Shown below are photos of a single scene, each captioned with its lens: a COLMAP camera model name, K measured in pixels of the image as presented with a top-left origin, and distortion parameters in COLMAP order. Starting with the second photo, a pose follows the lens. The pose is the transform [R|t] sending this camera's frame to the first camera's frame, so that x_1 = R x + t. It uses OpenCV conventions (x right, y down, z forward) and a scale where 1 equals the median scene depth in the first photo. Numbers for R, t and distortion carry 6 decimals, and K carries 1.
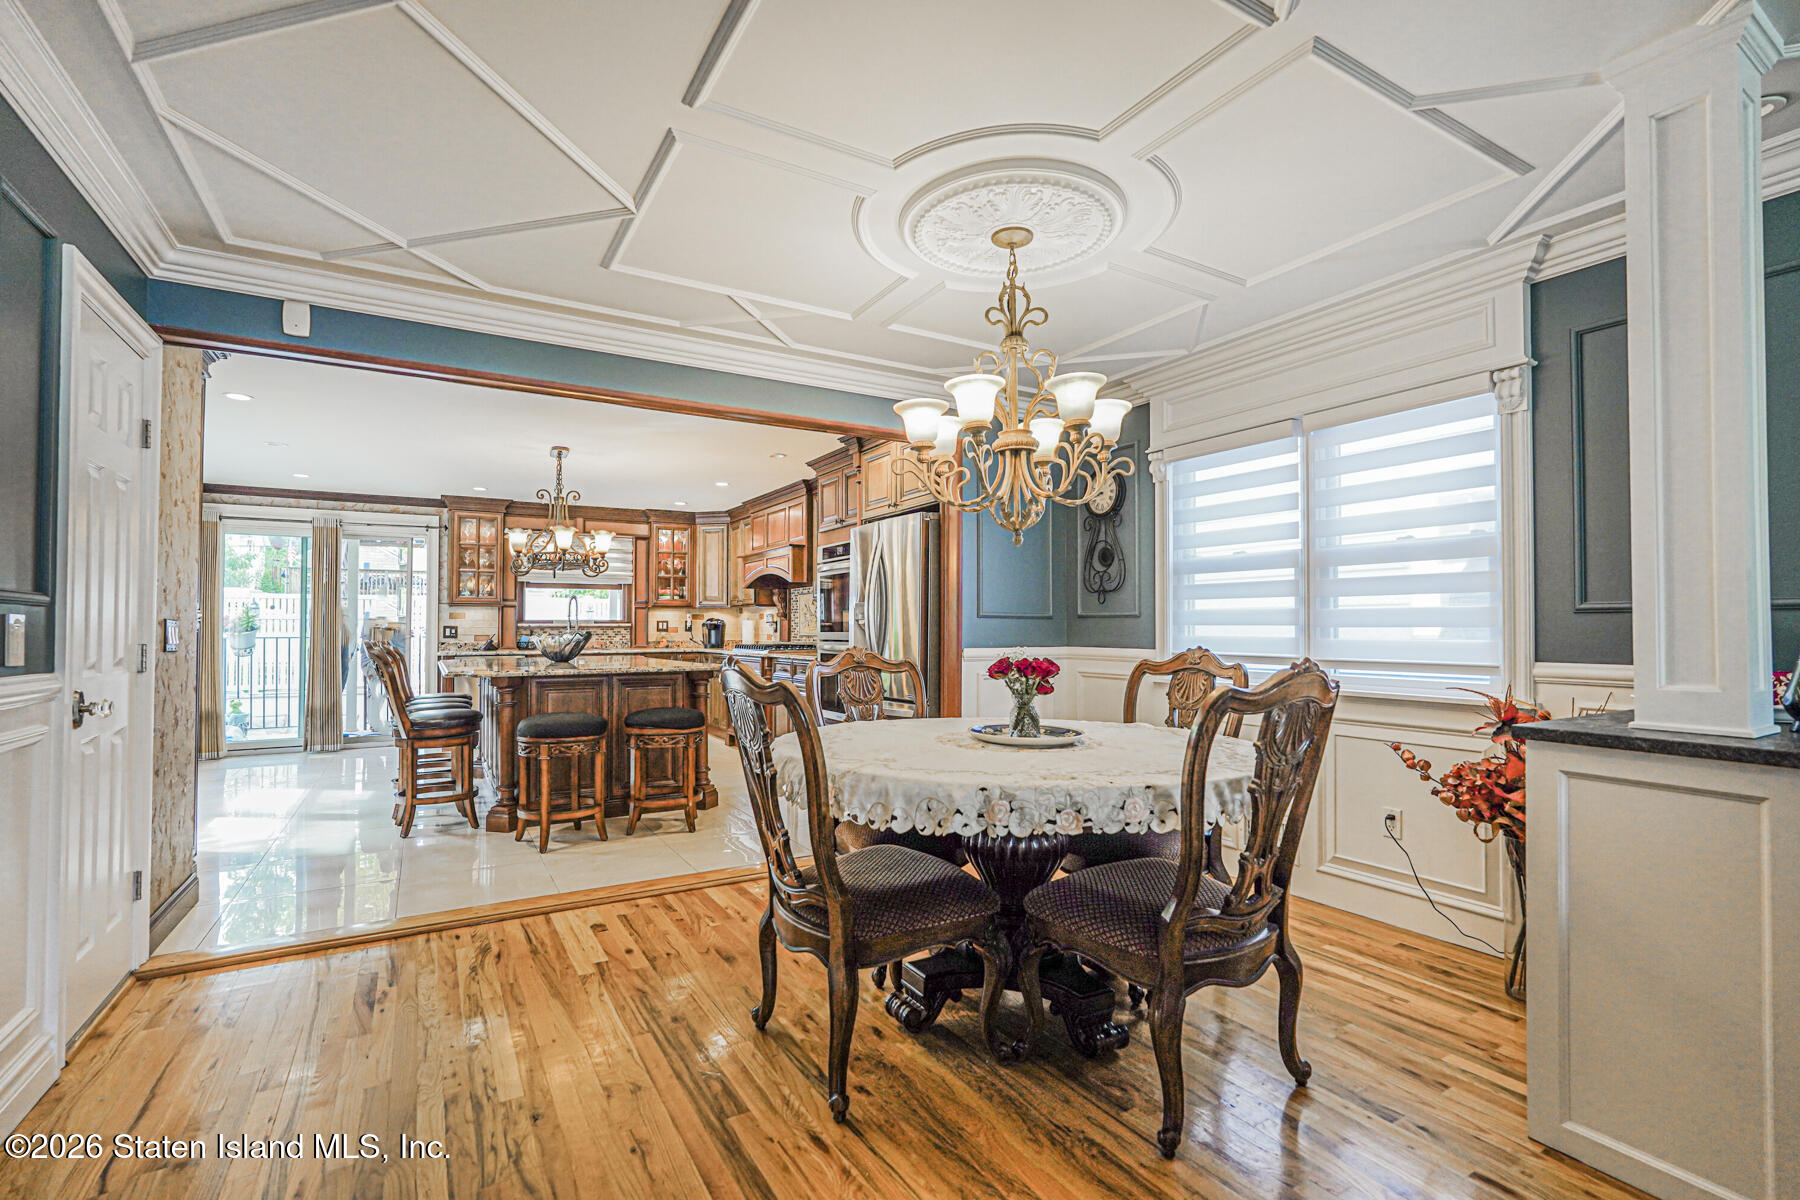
lens RADIAL K [[816.3, 0, 900.3], [0, 816.3, 613.1], [0, 0, 1]] dist [-0.009075, 0.000139]
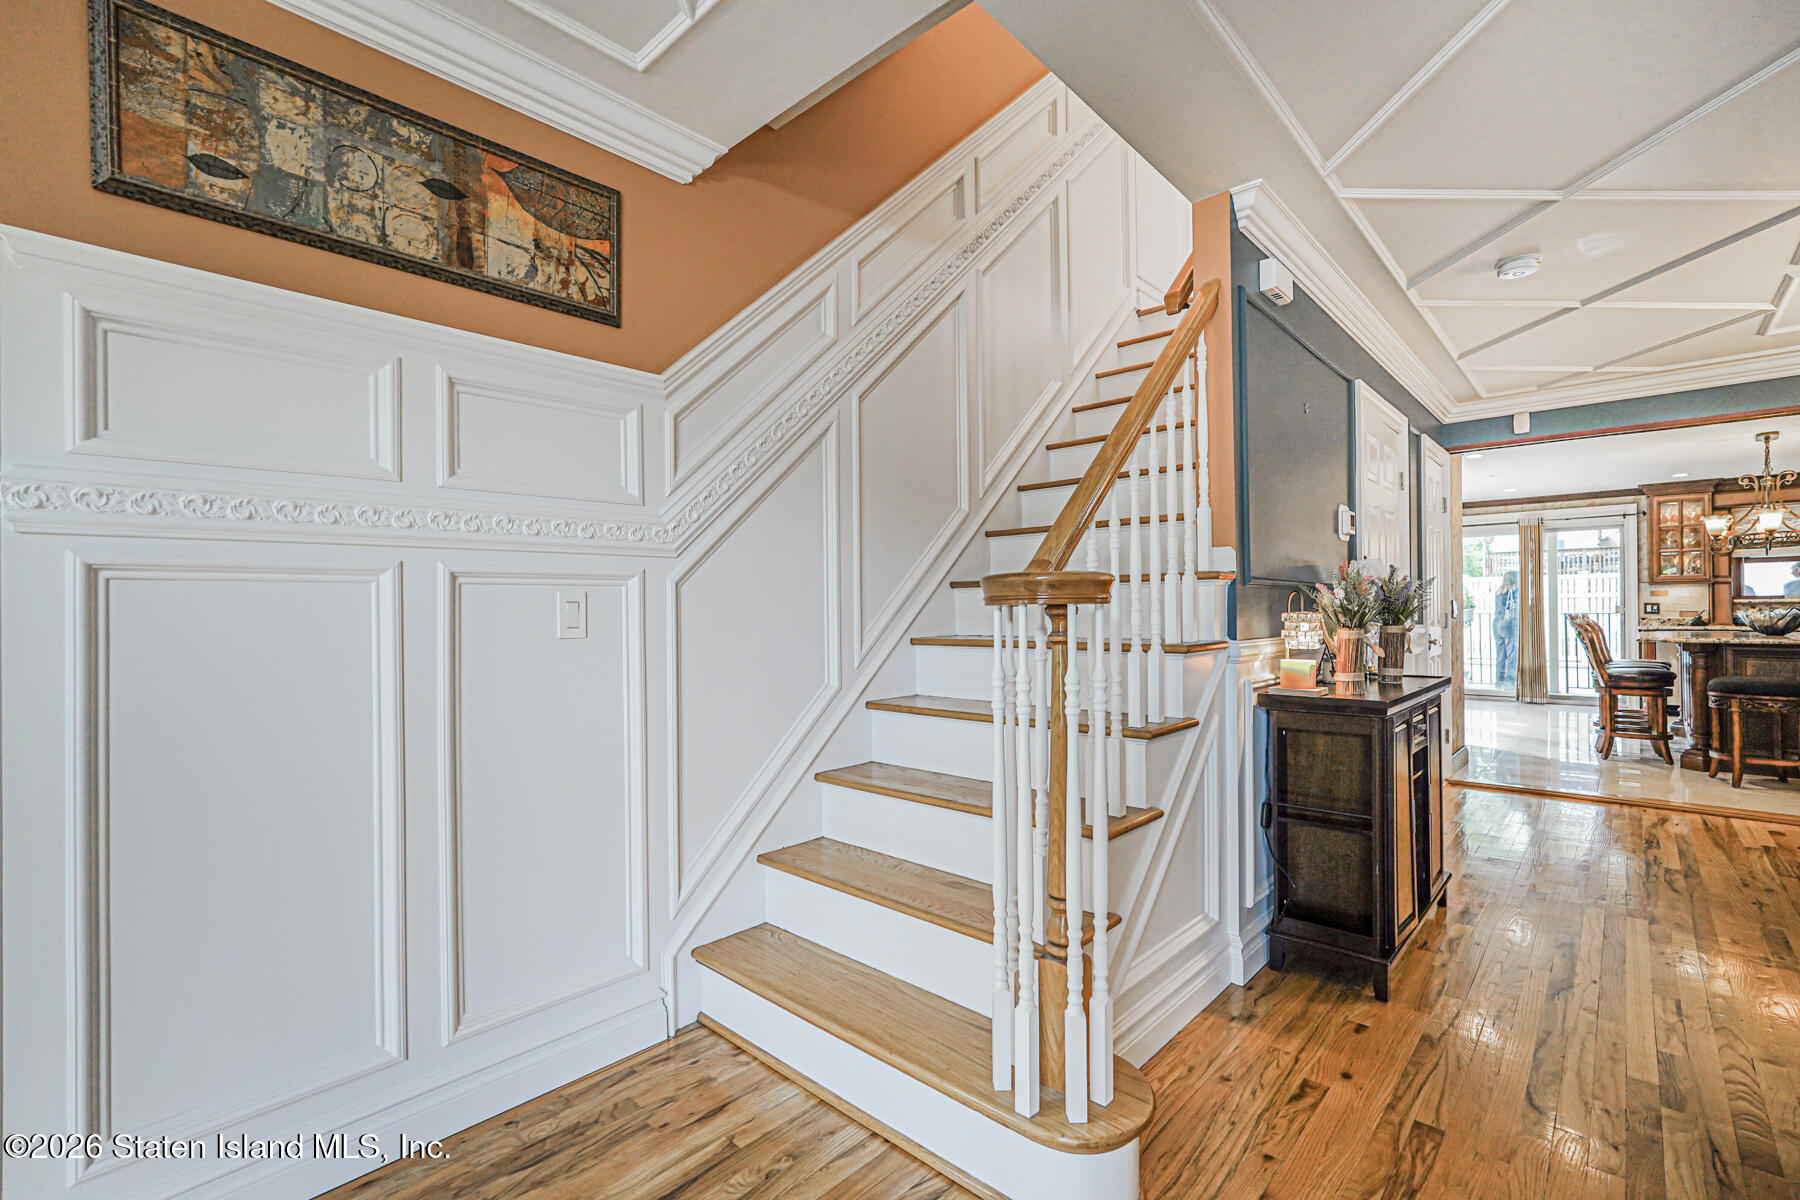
lens RADIAL K [[795.6, 0, 901.8], [0, 795.6, 605.8], [0, 0, 1]] dist [-0.015170, 0.008573]
pose [[0.290046, -0.008479, -0.956975, 0.239181], [0.024026, 0.999710, -0.001576, -0.003466], [0.956711, -0.022535, 0.290166, -0.379538]]
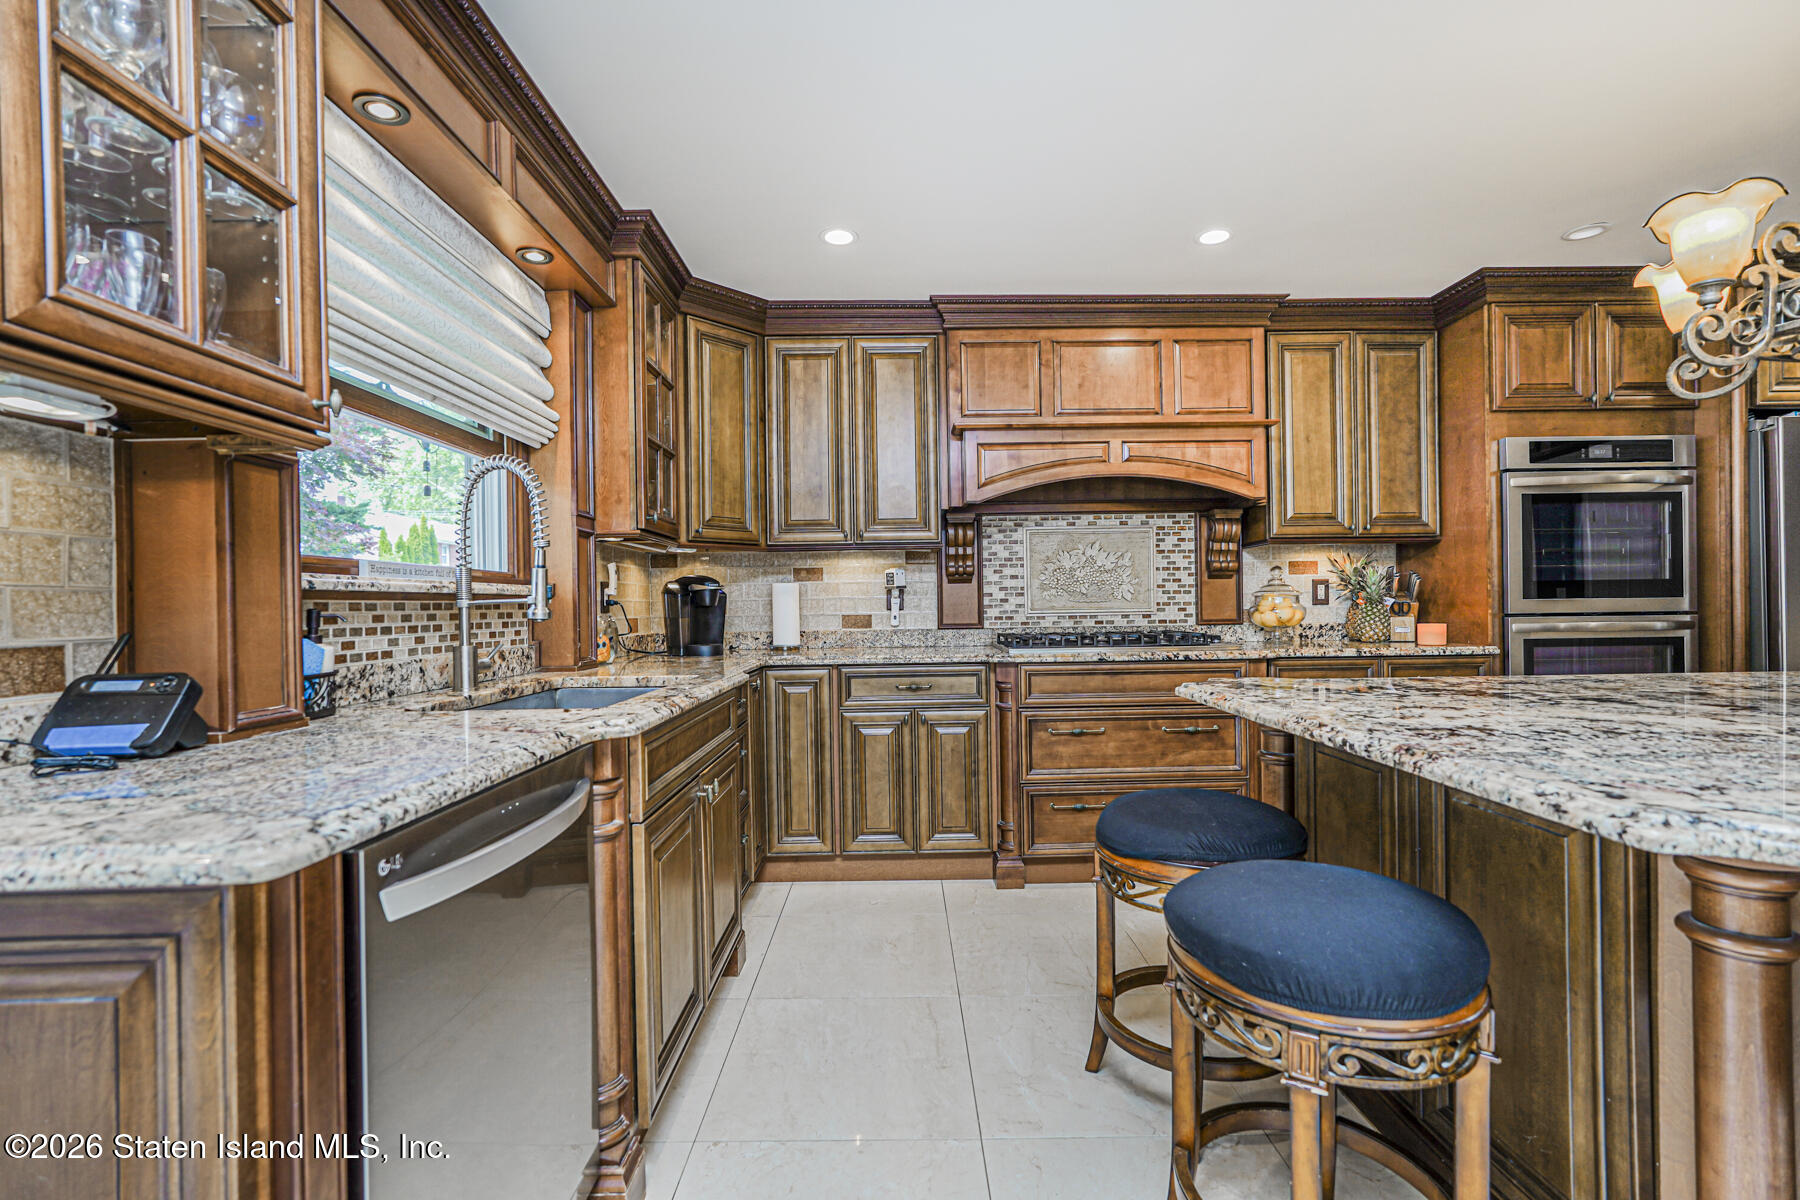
lens RADIAL K [[795.6, 0, 901.8], [0, 795.6, 605.8], [0, 0, 1]] dist [-0.015170, 0.008573]
pose [[0.498176, -0.005907, 0.867056, -0.798516], [-0.005023, 0.999940, 0.009699, 0.026183], [-0.867061, -0.009187, 0.498117, 1.180062]]
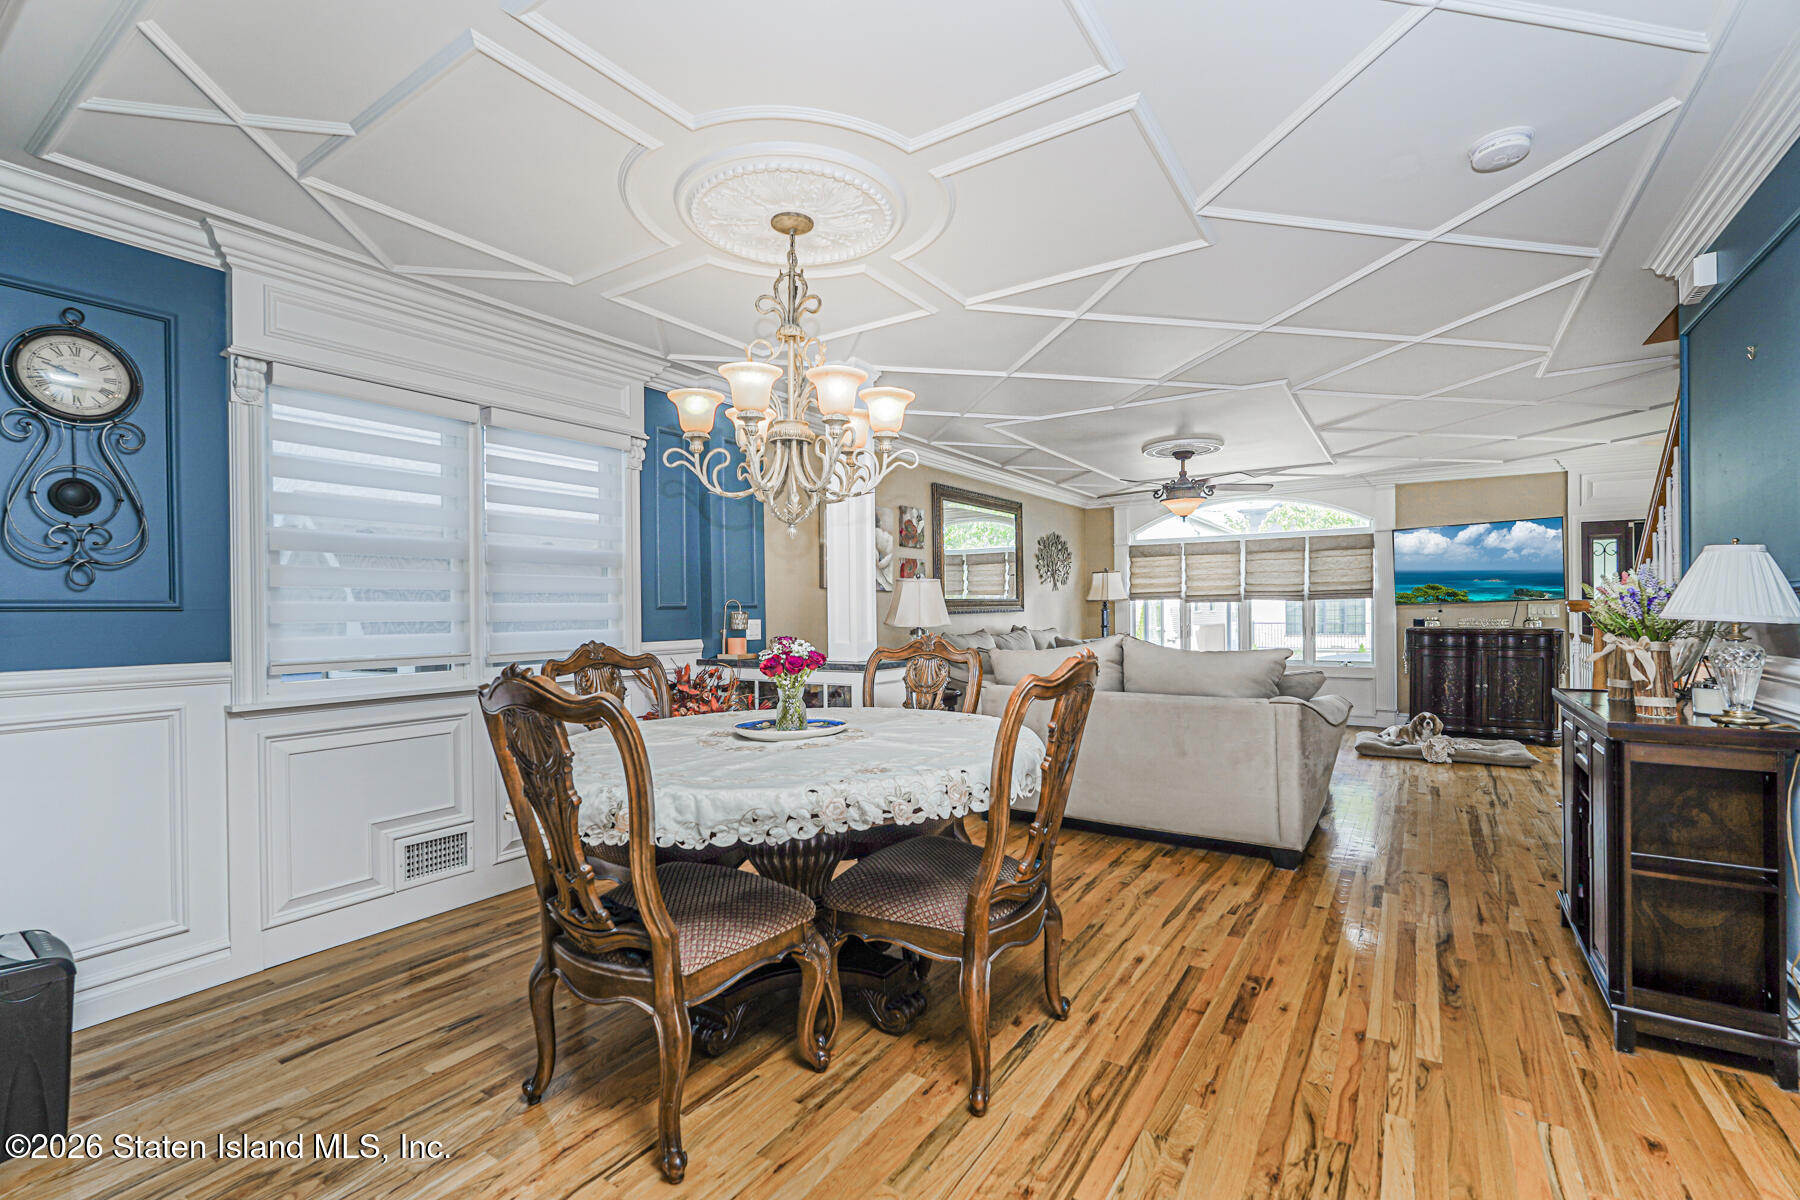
lens RADIAL K [[800.0, 0, 895.8], [0, 800.0, 616.9], [0, 0, 1]] dist [-0.001551, -0.000013]
pose [[-0.436461, -0.000151, 0.899723, -0.353070], [-0.003142, 0.999994, -0.001356, 0.006119], [-0.899718, -0.003418, -0.436459, 0.589037]]
